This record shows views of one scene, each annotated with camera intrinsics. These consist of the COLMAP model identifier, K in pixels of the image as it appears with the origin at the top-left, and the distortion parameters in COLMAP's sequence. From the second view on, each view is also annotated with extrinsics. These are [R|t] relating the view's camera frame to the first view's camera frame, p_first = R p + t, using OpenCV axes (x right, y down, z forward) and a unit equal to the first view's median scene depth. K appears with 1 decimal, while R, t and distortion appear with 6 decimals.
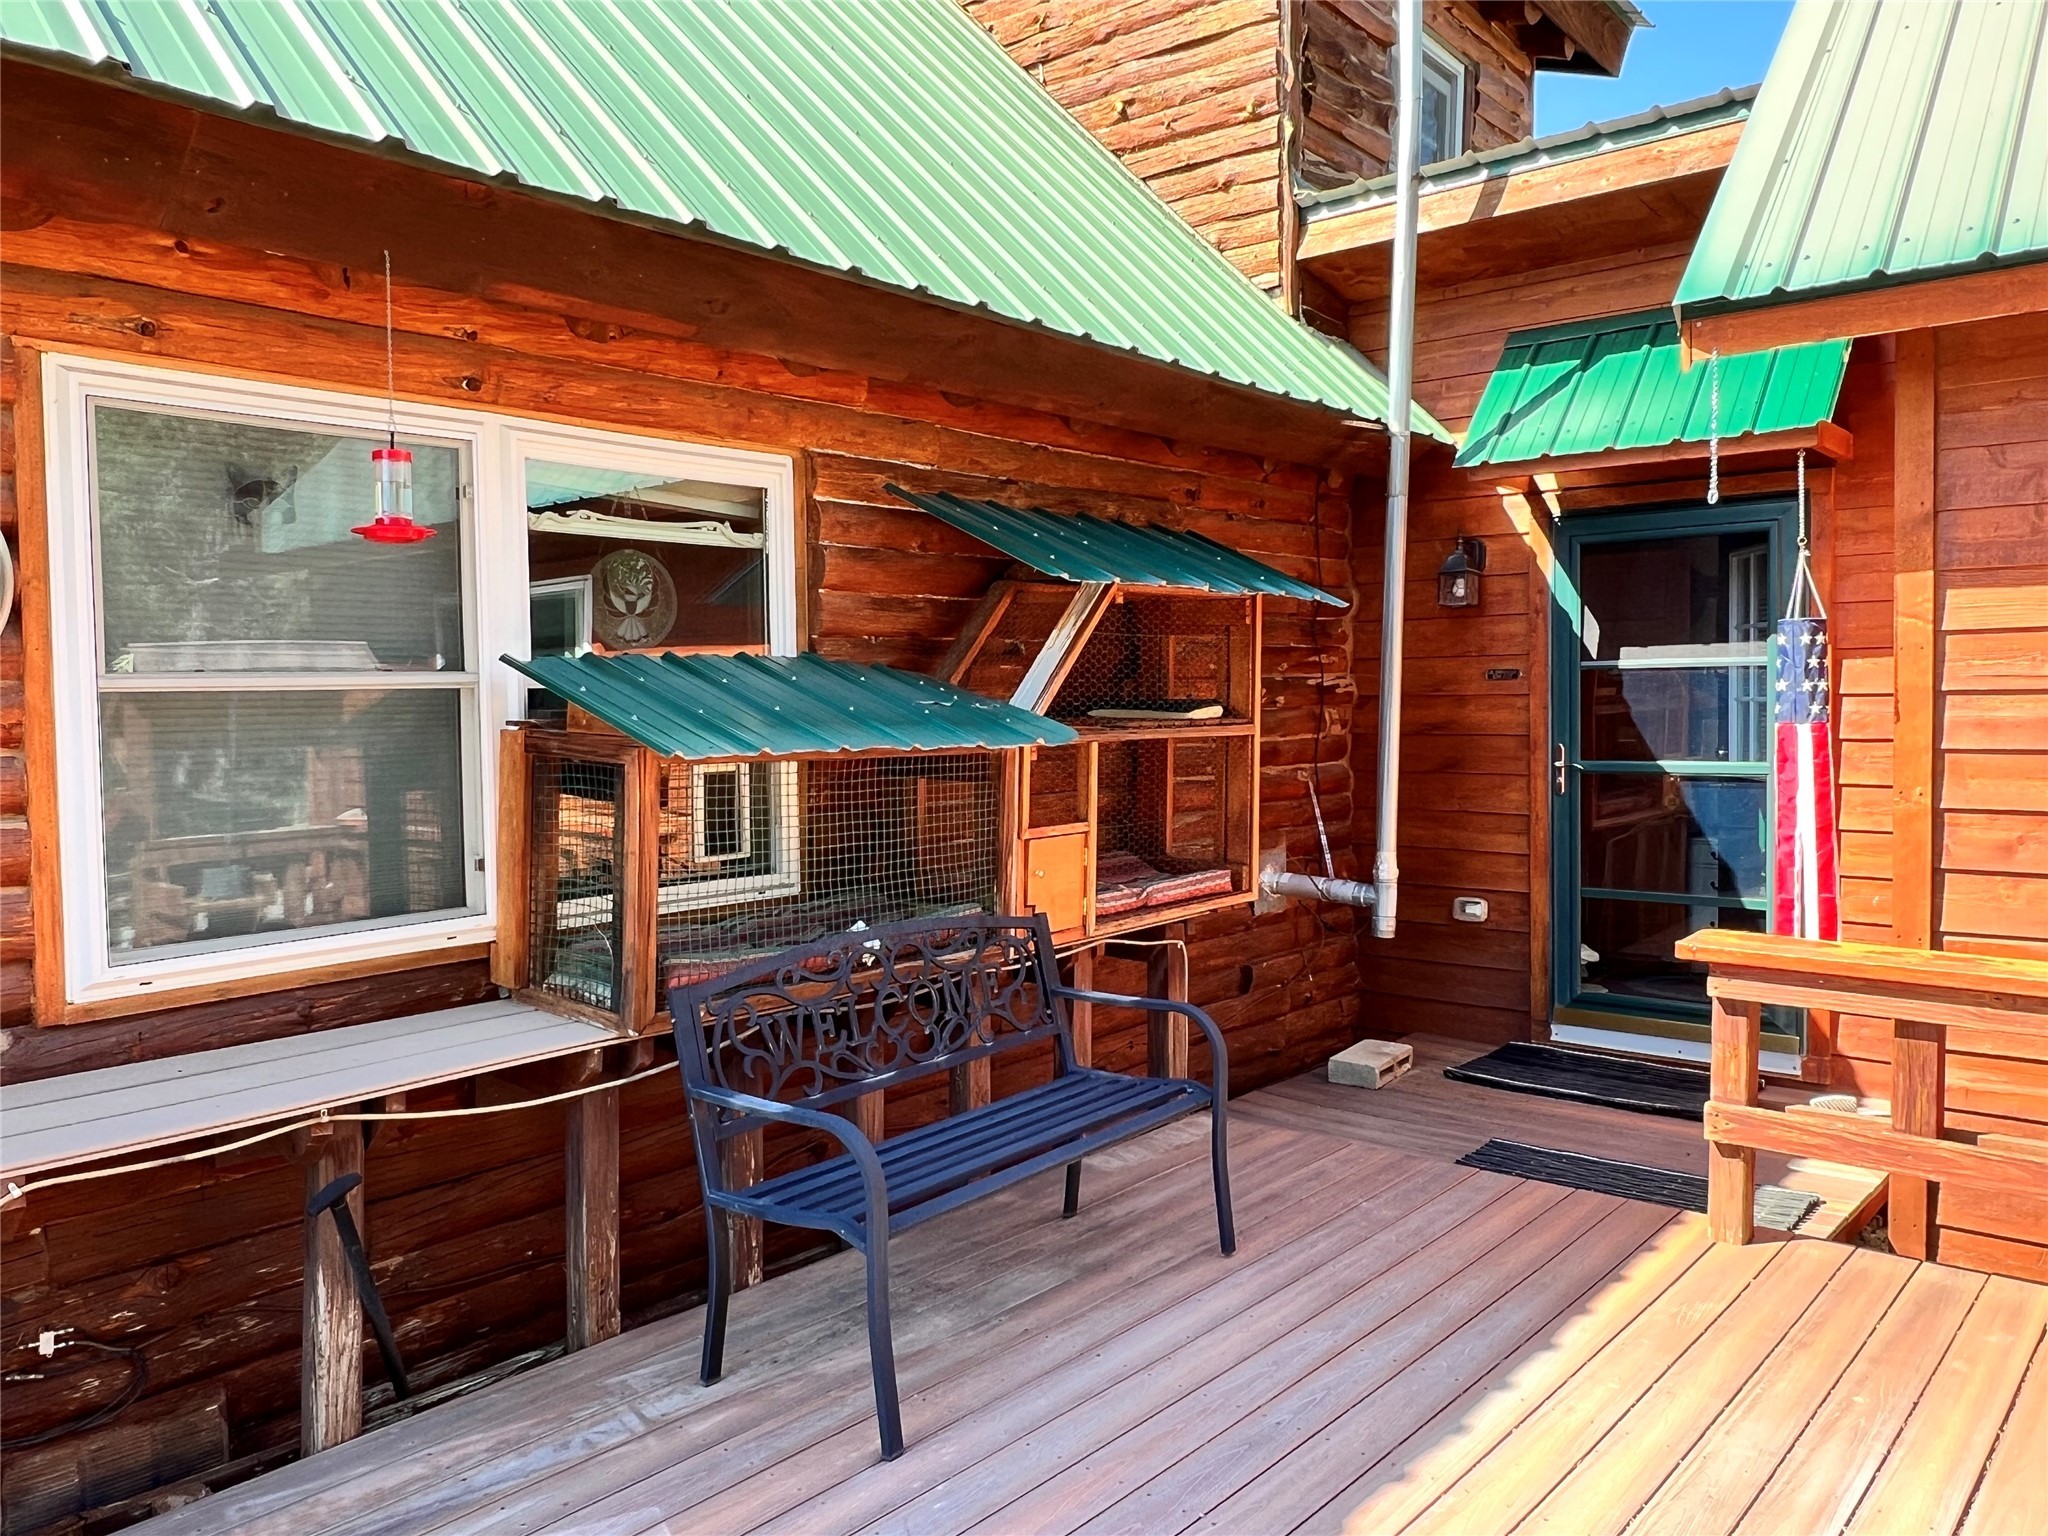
lens RADIAL K [[1514.0, 0, 1024.0], [0, 1514.0, 768.0], [0, 0, 1]] dist [-0.006440, -0.003254]
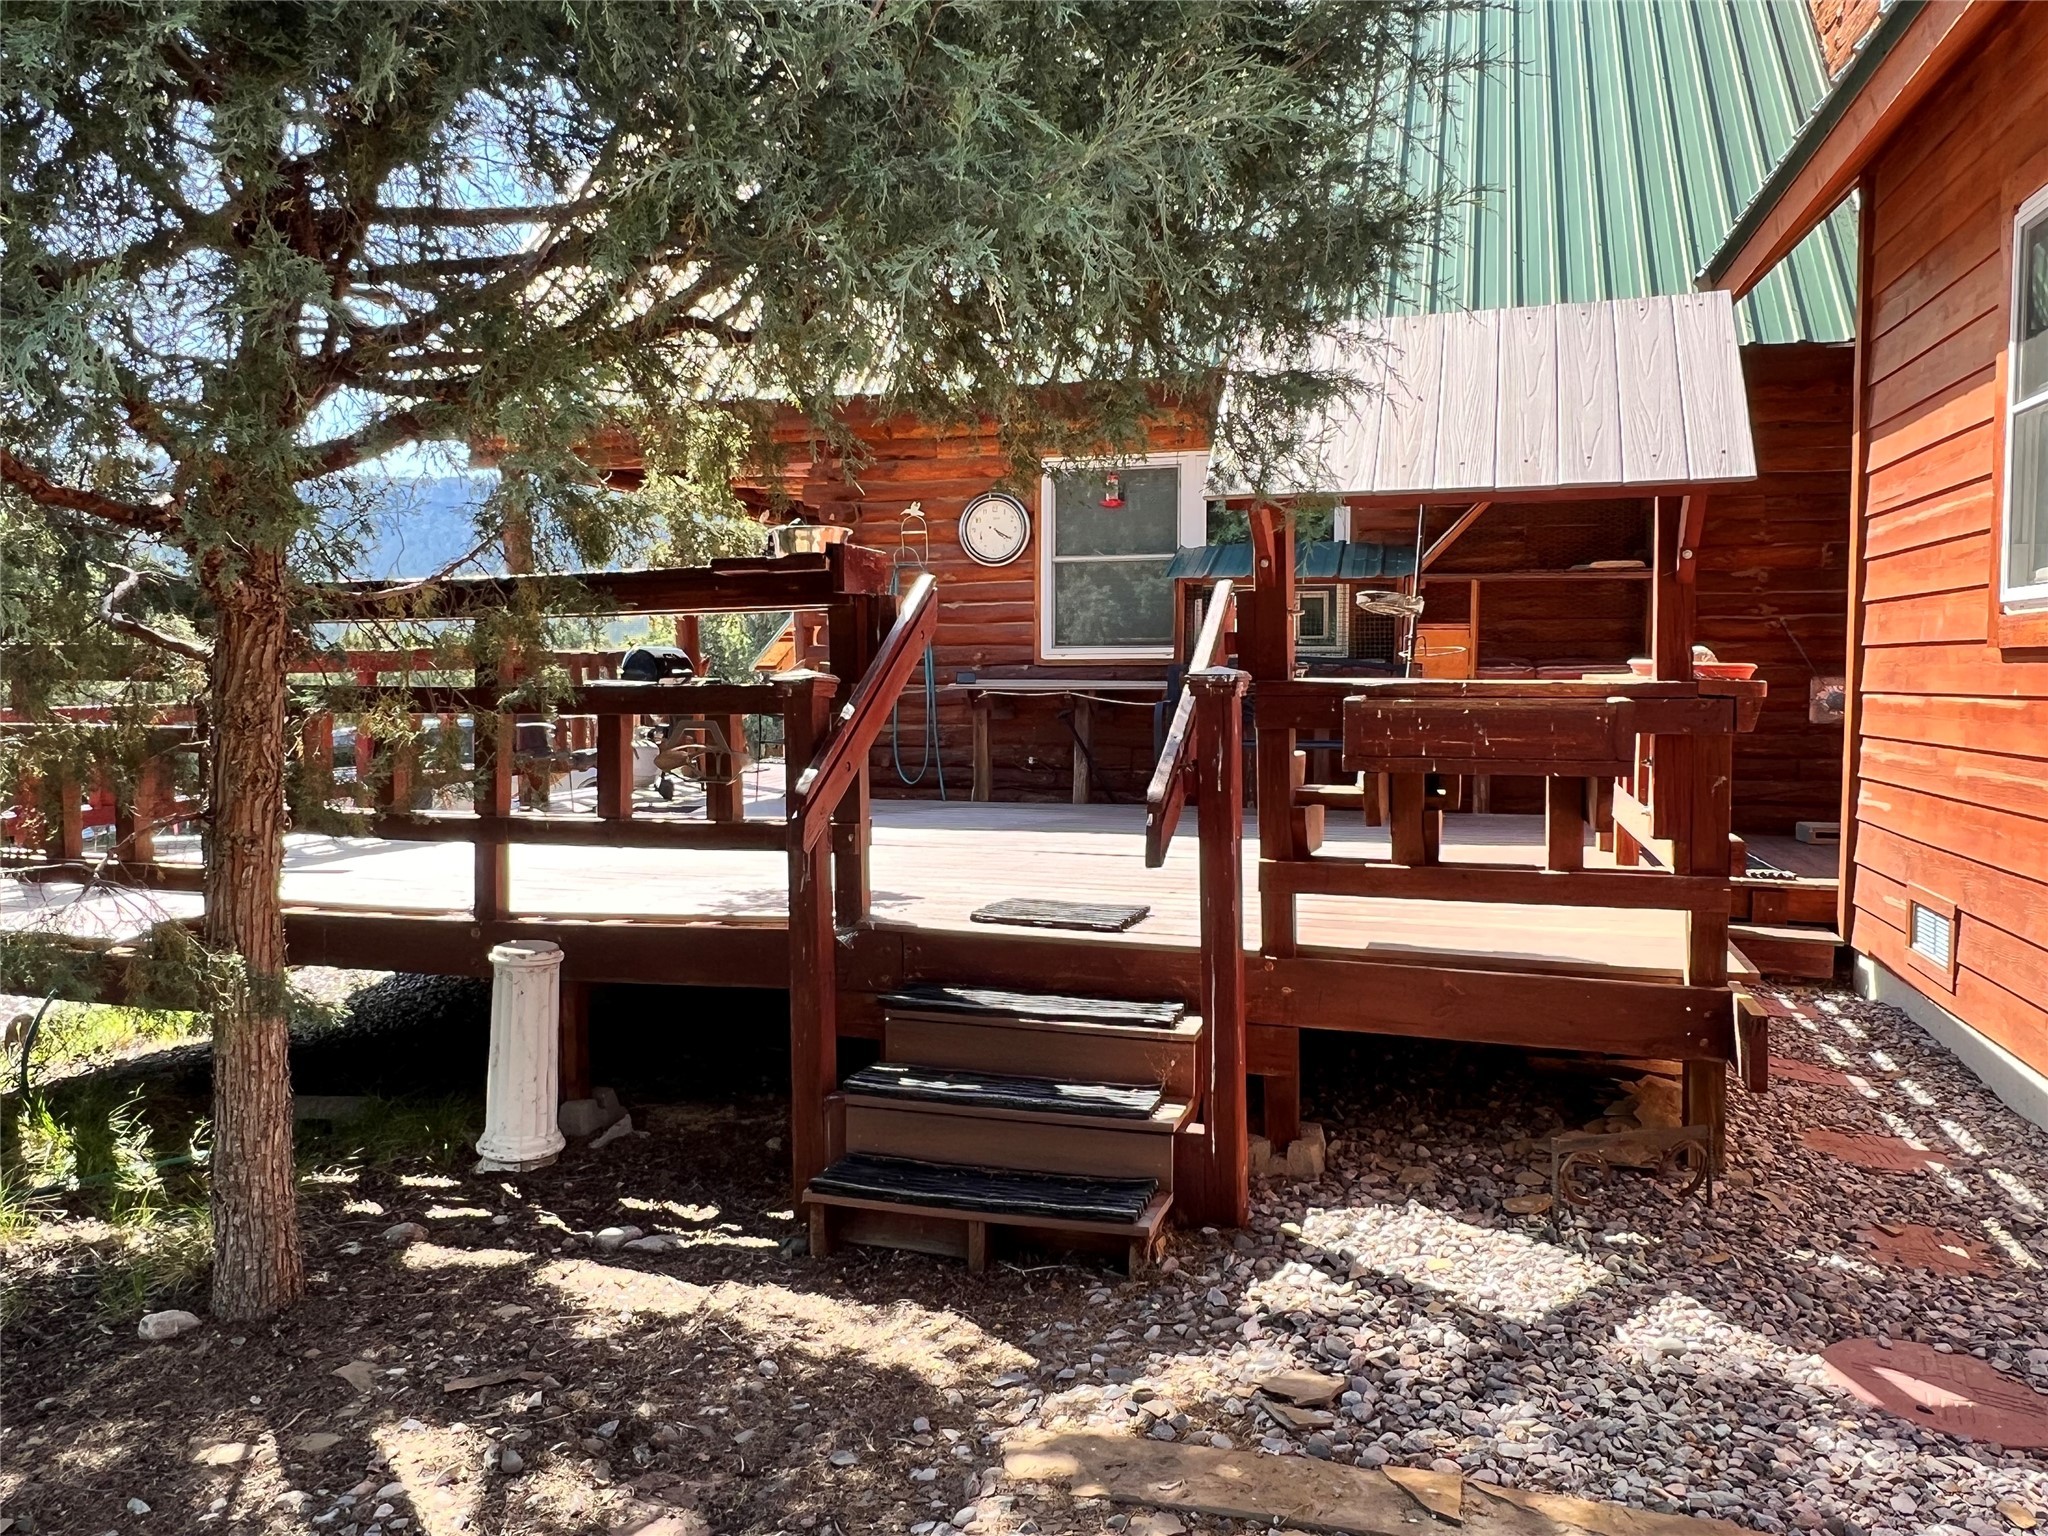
lens RADIAL K [[1490.5, 0, 1024.0], [0, 1490.5, 768.0], [0, 0, 1]] dist [0.012275, 0.003682]
pose [[0.422888, 0.074777, -0.903091, 1.257026], [-0.050110, 0.996994, 0.059088, 0.111754], [0.904795, 0.020267, 0.425364, -0.220996]]
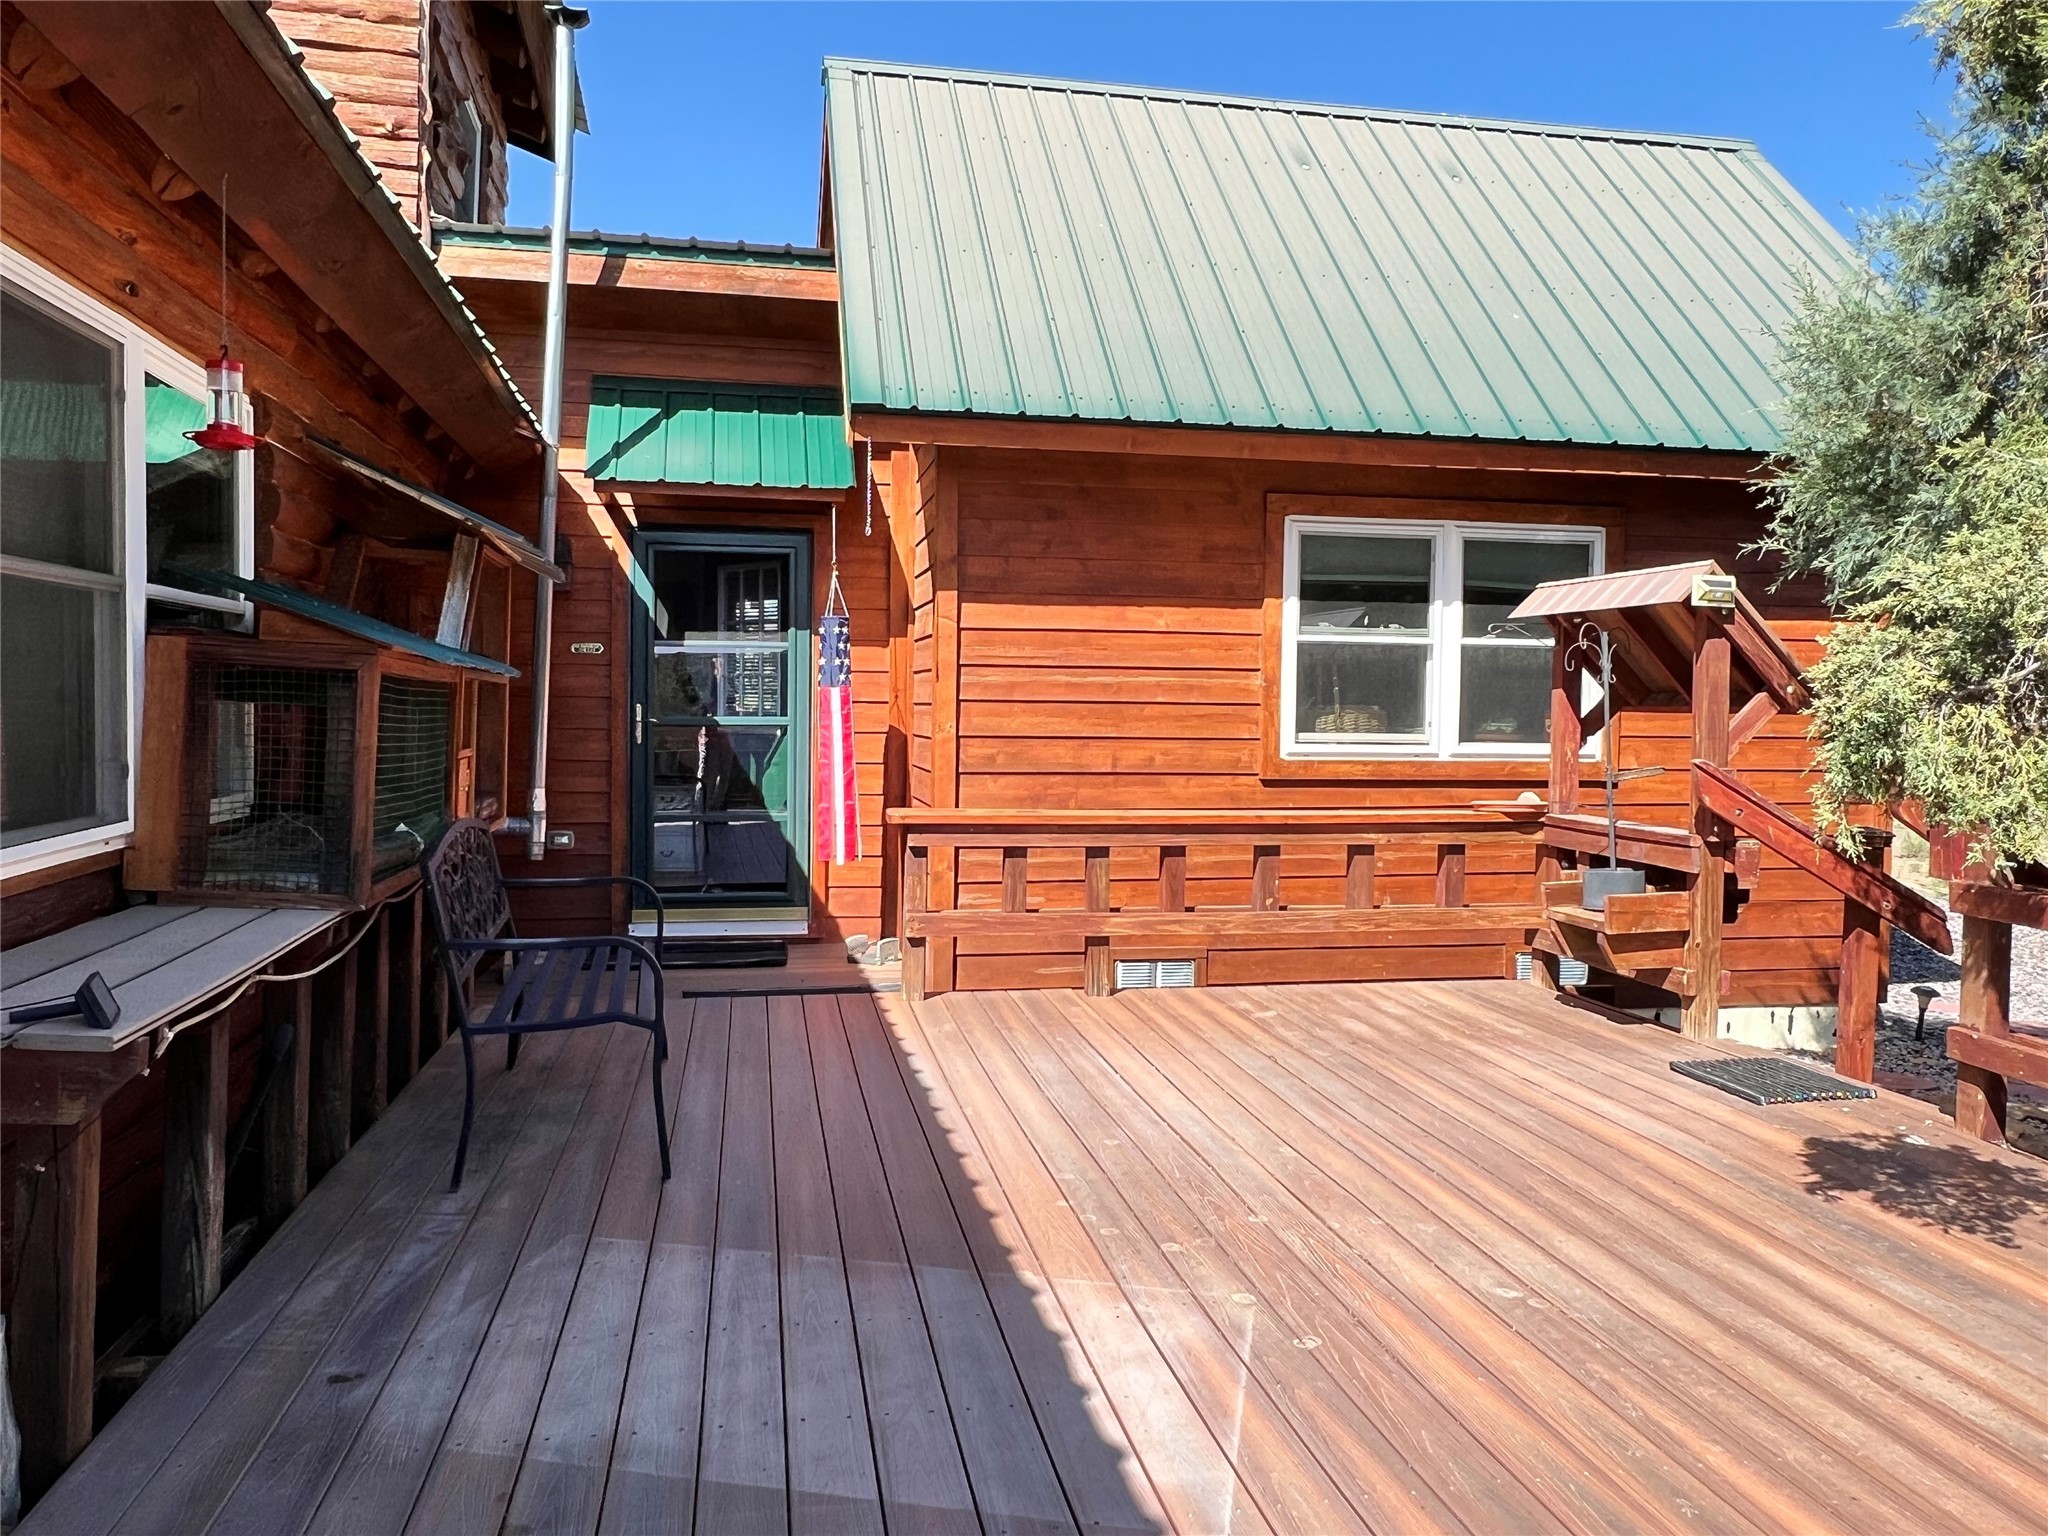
lens RADIAL K [[1490.5, 0, 1024.0], [0, 1490.5, 768.0], [0, 0, 1]] dist [0.012275, 0.003682]
pose [[0.624527, -0.015677, 0.780846, -0.513708], [0.018571, 0.999814, 0.005220, 0.045734], [-0.780782, 0.011241, 0.624702, -0.057948]]
